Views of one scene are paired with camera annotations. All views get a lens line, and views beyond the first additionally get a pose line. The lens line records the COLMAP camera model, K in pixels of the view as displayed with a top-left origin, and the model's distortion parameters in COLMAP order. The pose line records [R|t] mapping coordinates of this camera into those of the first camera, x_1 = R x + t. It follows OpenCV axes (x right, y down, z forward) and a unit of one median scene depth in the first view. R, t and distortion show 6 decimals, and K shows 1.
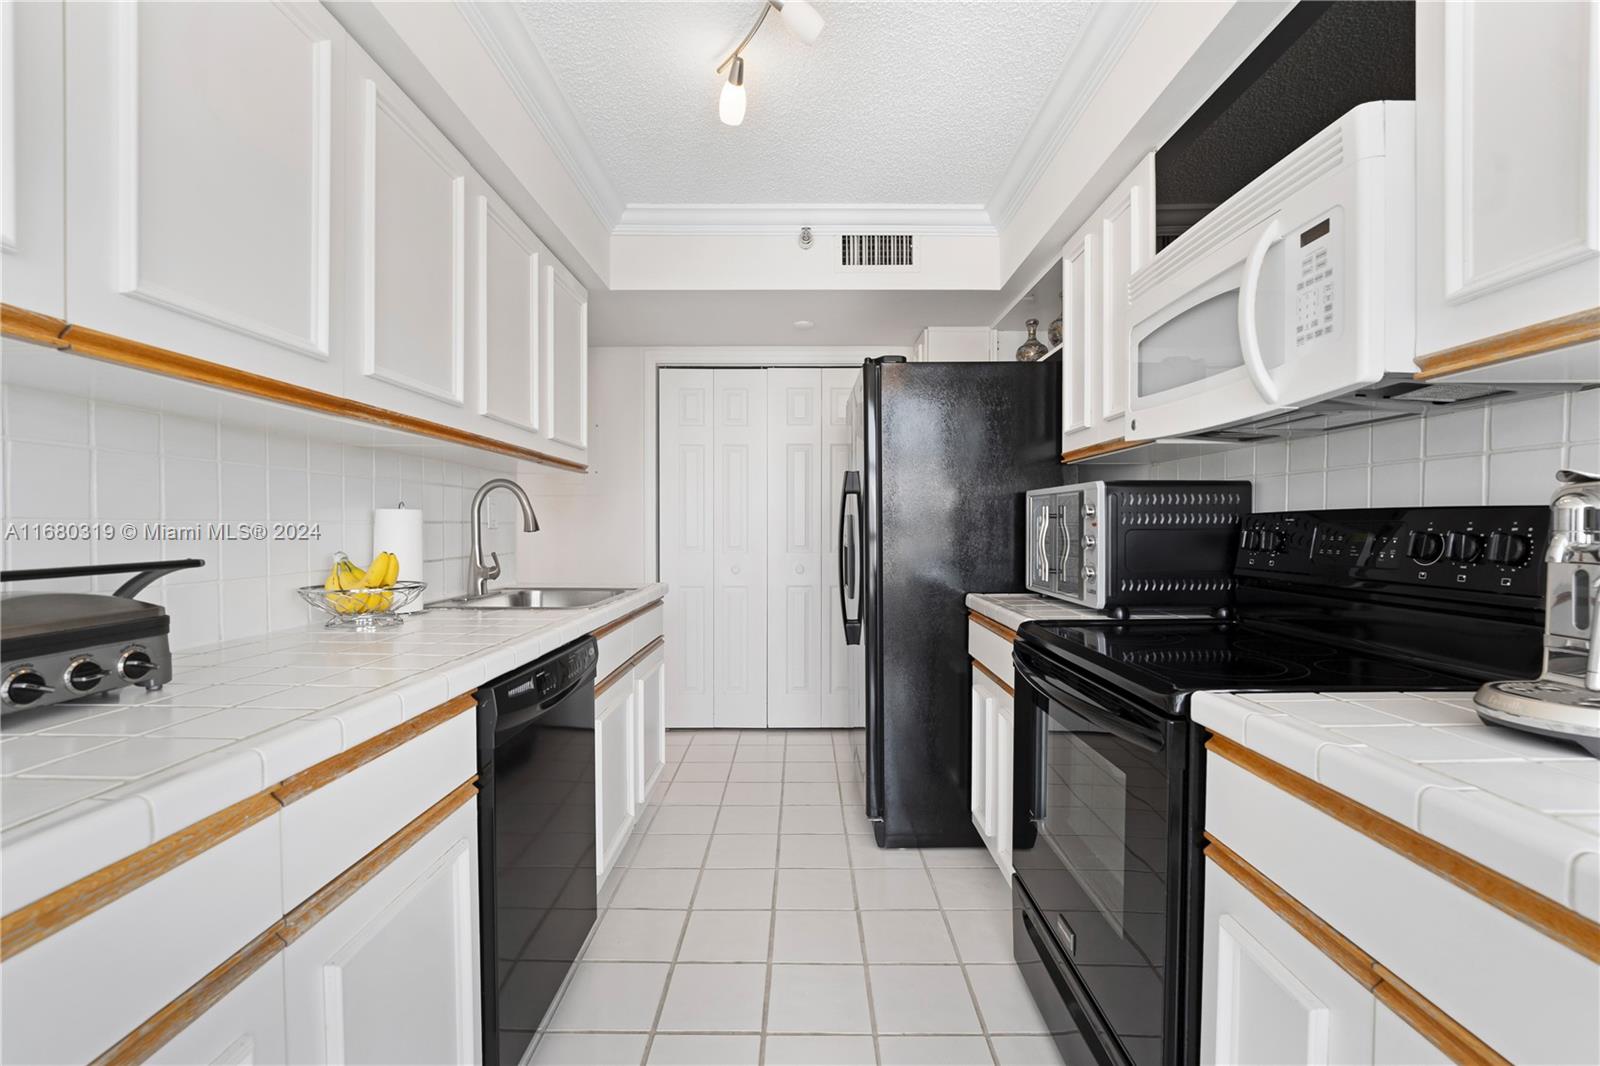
lens RADIAL K [[678.3, 0, 800.0], [0, 678.3, 533.0], [0, 0, 1]] dist [-0.014973, -0.000012]
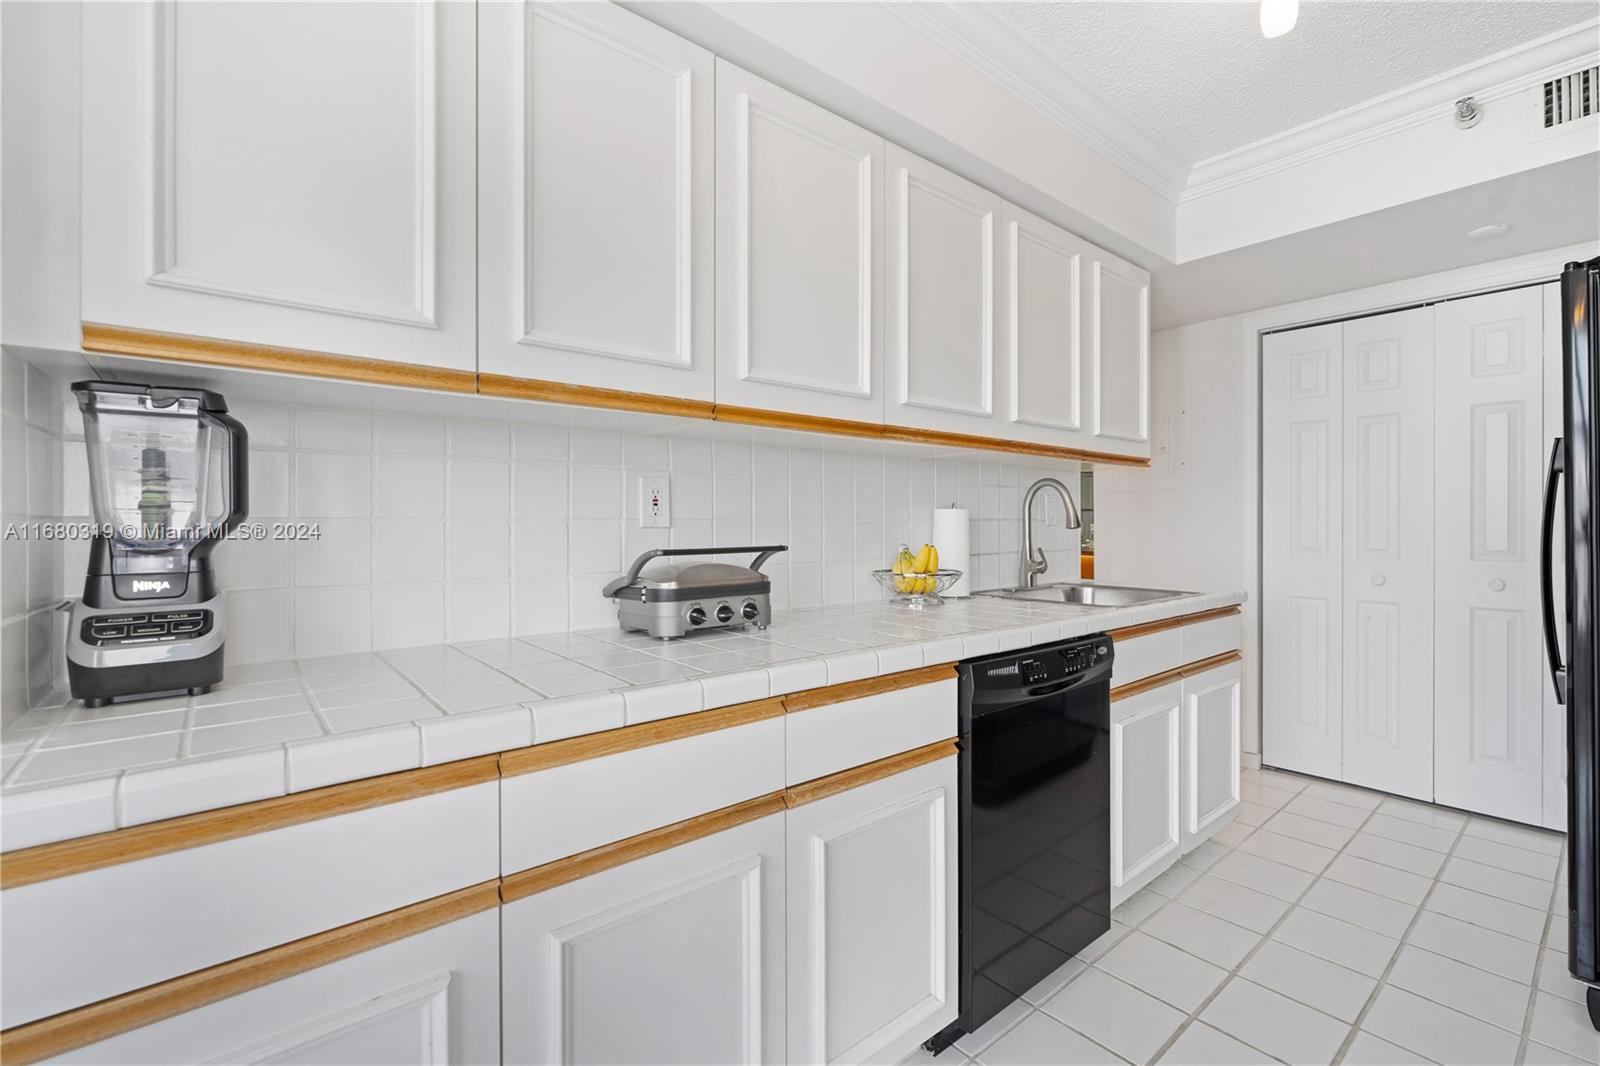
lens RADIAL K [[698.3, 0, 803.1], [0, 698.3, 522.5], [0, 0, 1]] dist [0.000267, -0.000180]
pose [[0.645368, -0.002776, -0.763867, 0.186028], [-0.005707, 0.999948, -0.008456, 0.000209], [0.763851, 0.009816, 0.645318, 0.011898]]
